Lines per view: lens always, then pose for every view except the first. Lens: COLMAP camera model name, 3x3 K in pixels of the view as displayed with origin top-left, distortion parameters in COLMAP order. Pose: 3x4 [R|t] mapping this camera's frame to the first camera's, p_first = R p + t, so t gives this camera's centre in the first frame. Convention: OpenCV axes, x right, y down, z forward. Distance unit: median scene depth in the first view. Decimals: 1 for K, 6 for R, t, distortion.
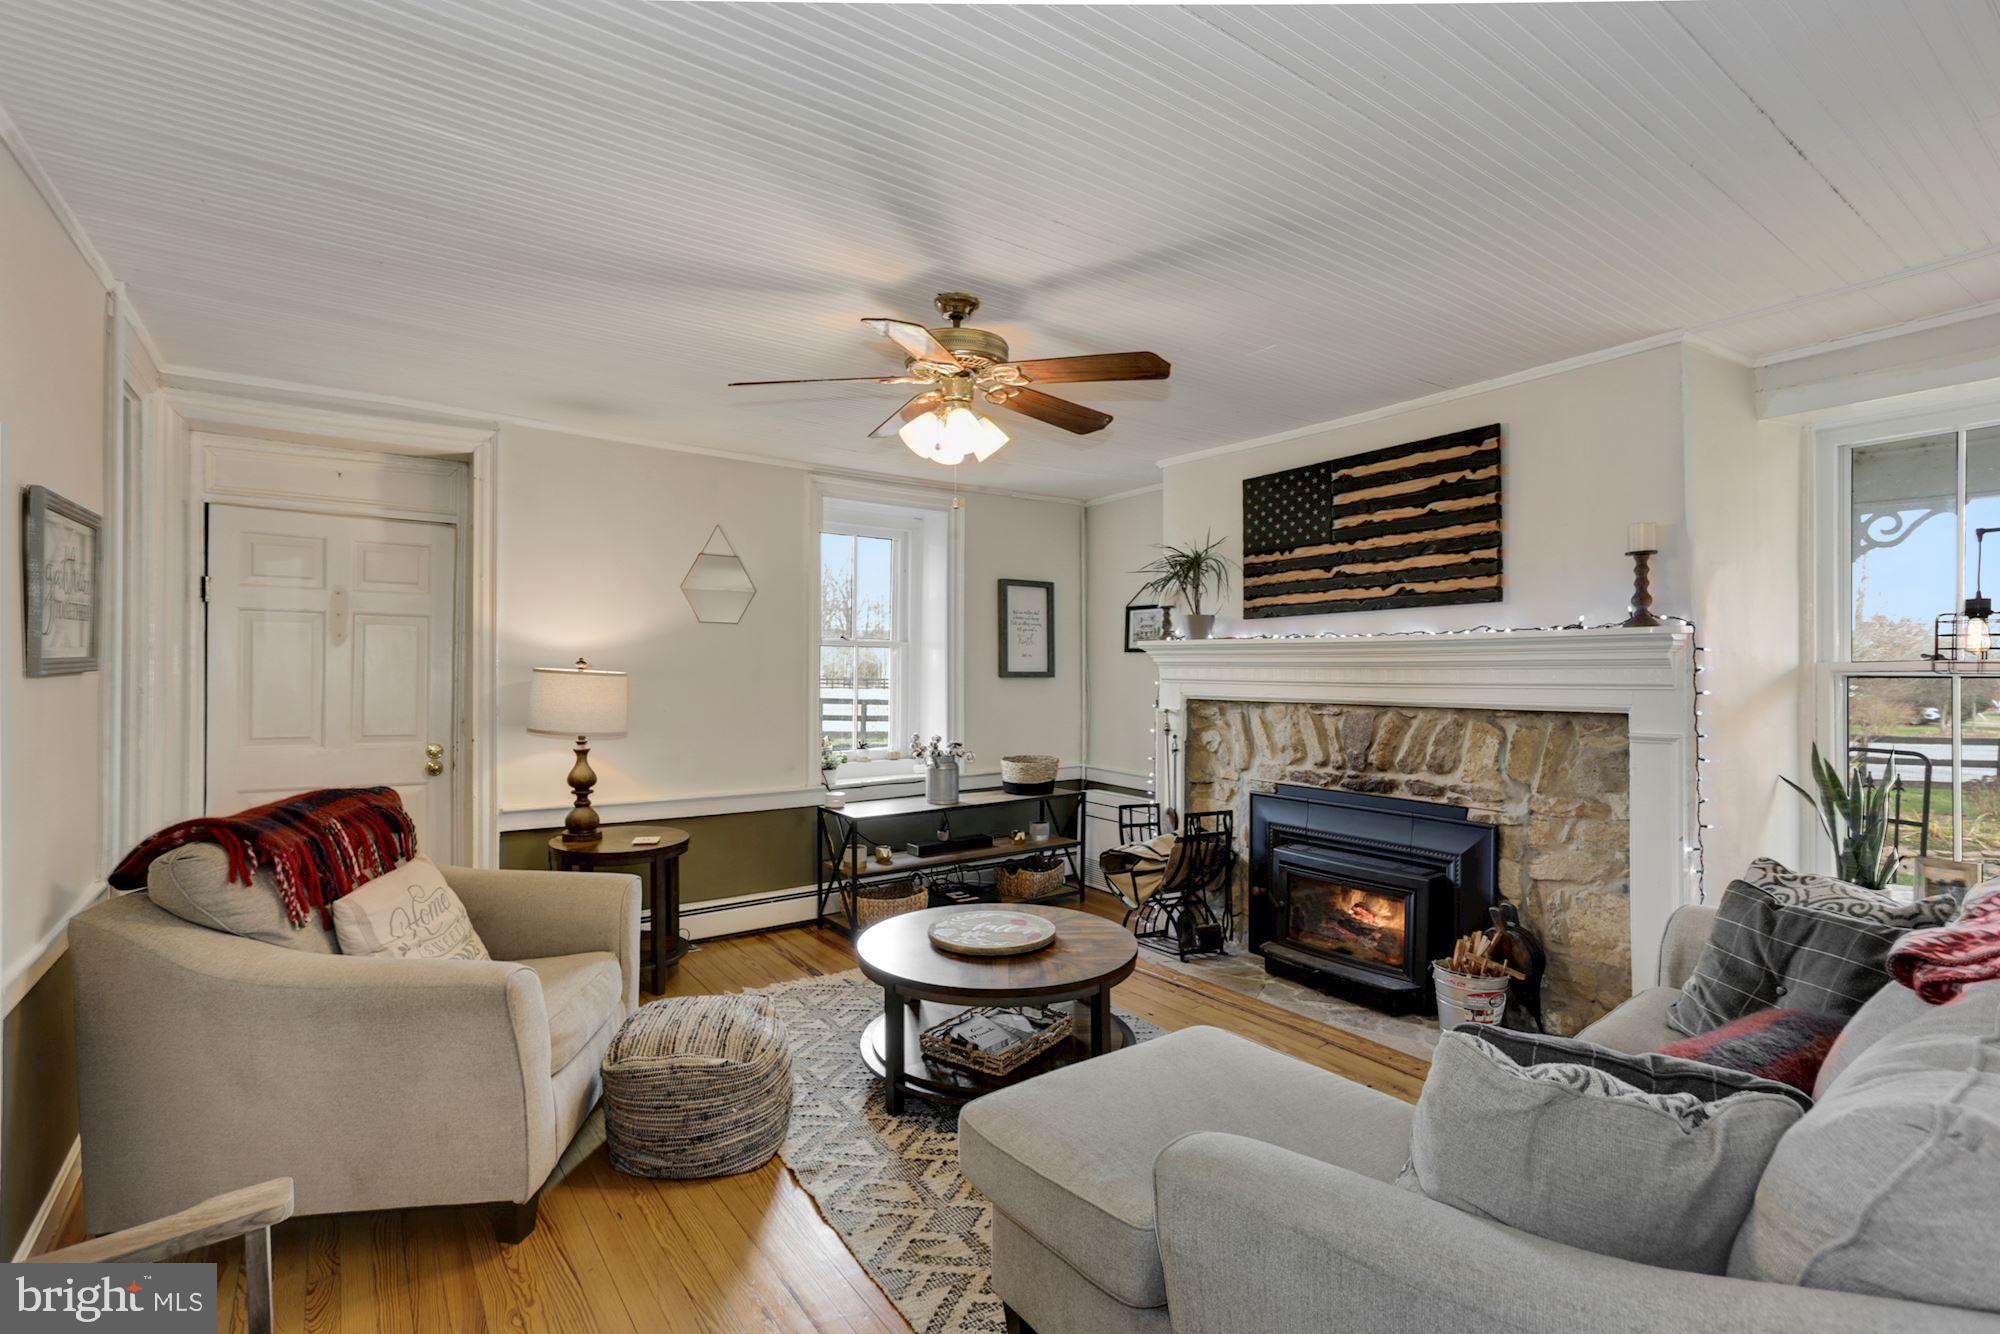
lens RADIAL K [[956.4, 0, 999.5], [0, 956.4, 673.8], [0, 0, 1]] dist [-0.003306, -0.000317]
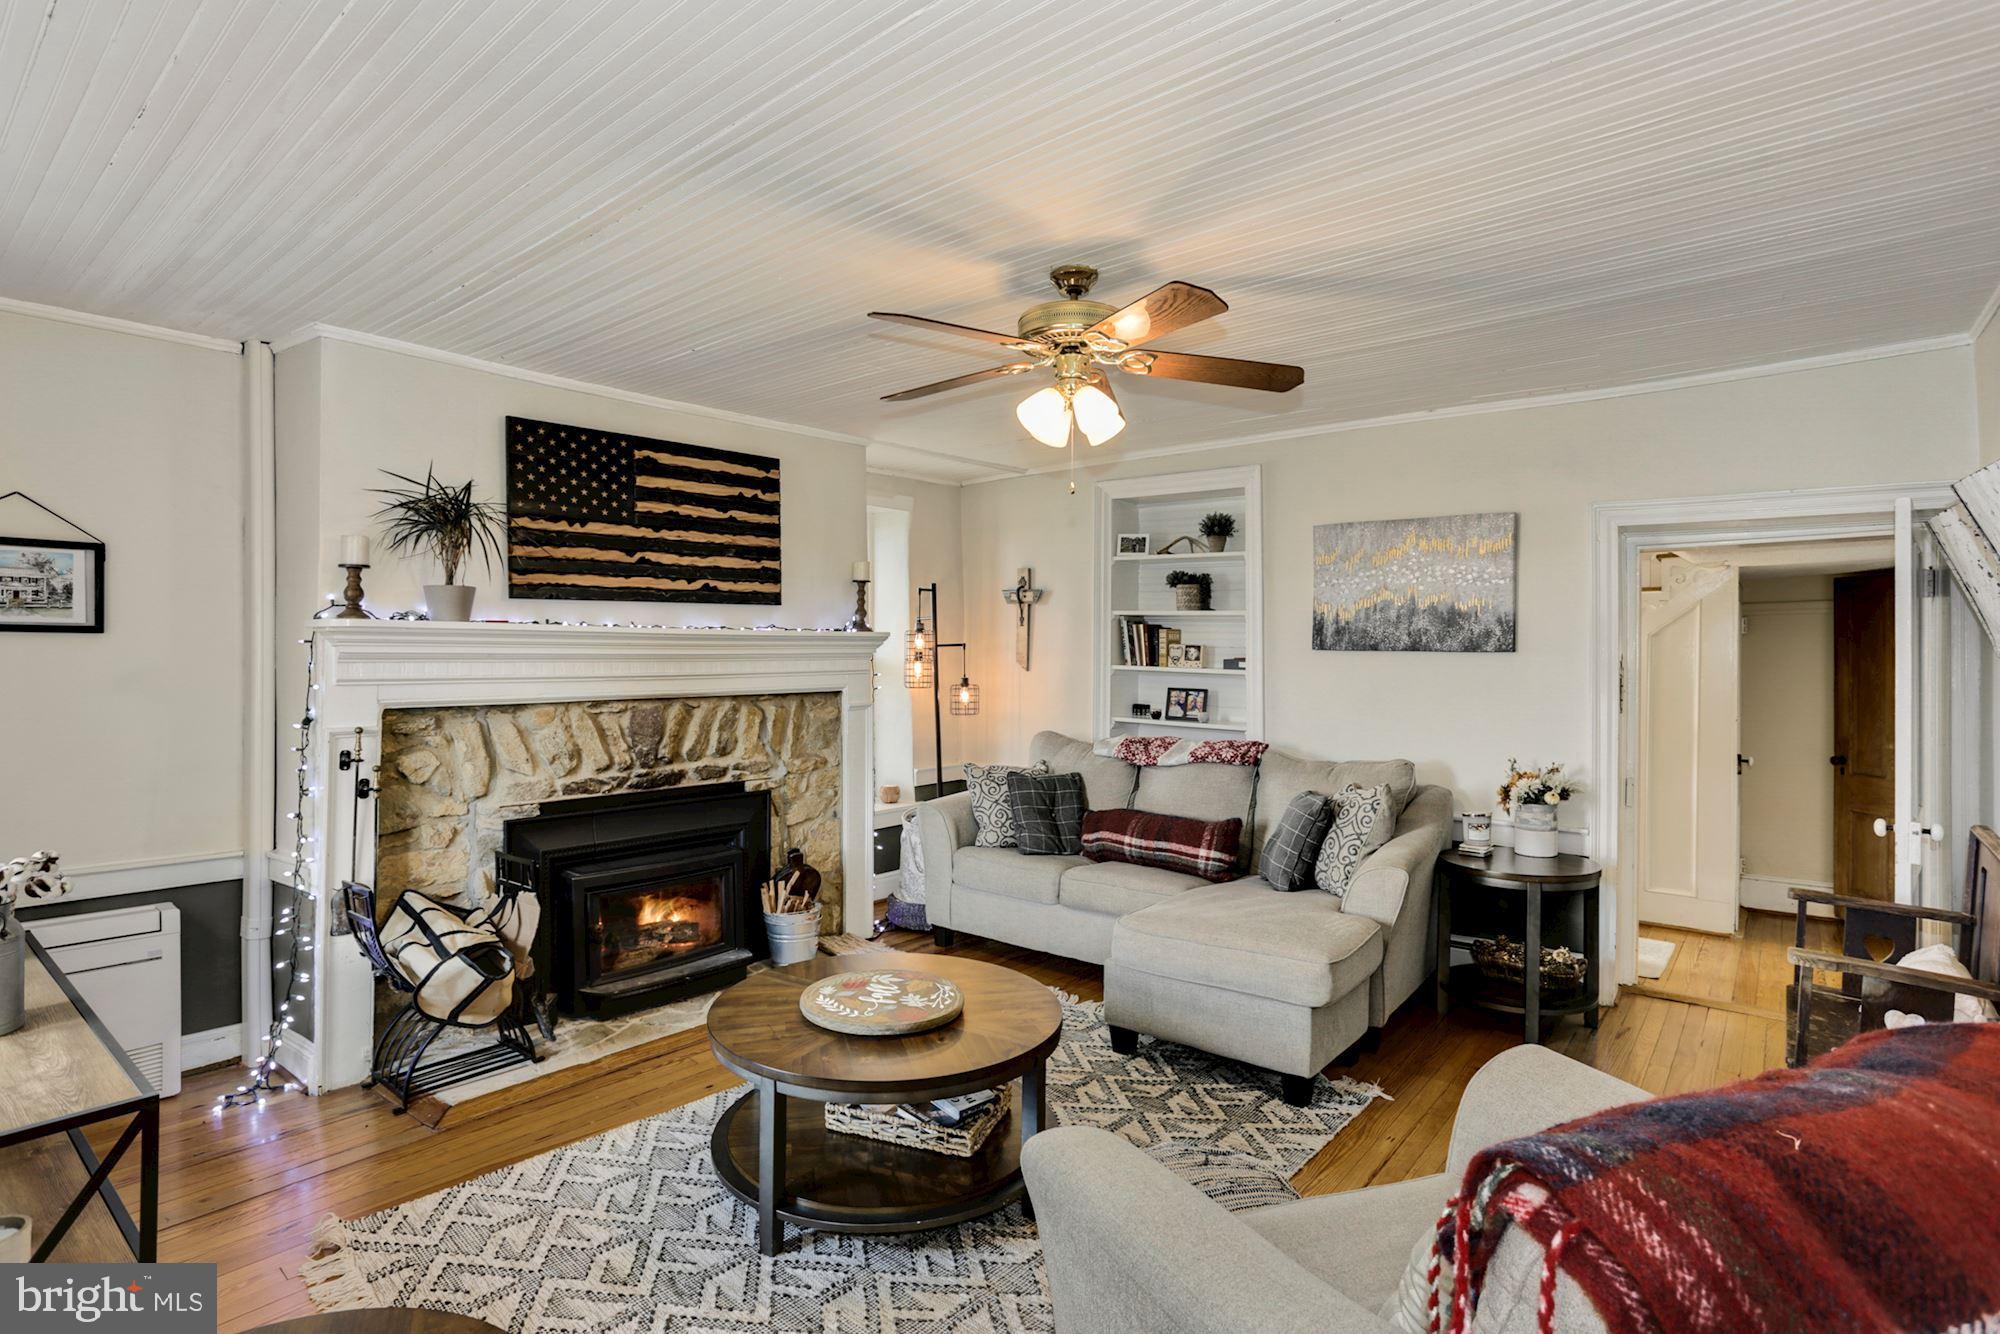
lens RADIAL K [[1007.4, 0, 996.8], [0, 1007.4, 649.3], [0, 0, 1]] dist [-0.022881, -0.000214]
pose [[-0.246466, -0.002675, 0.969148, -0.696148], [0.000929, 0.999995, 0.002997, -0.020274], [-0.969151, 0.001639, -0.246463, 0.922163]]
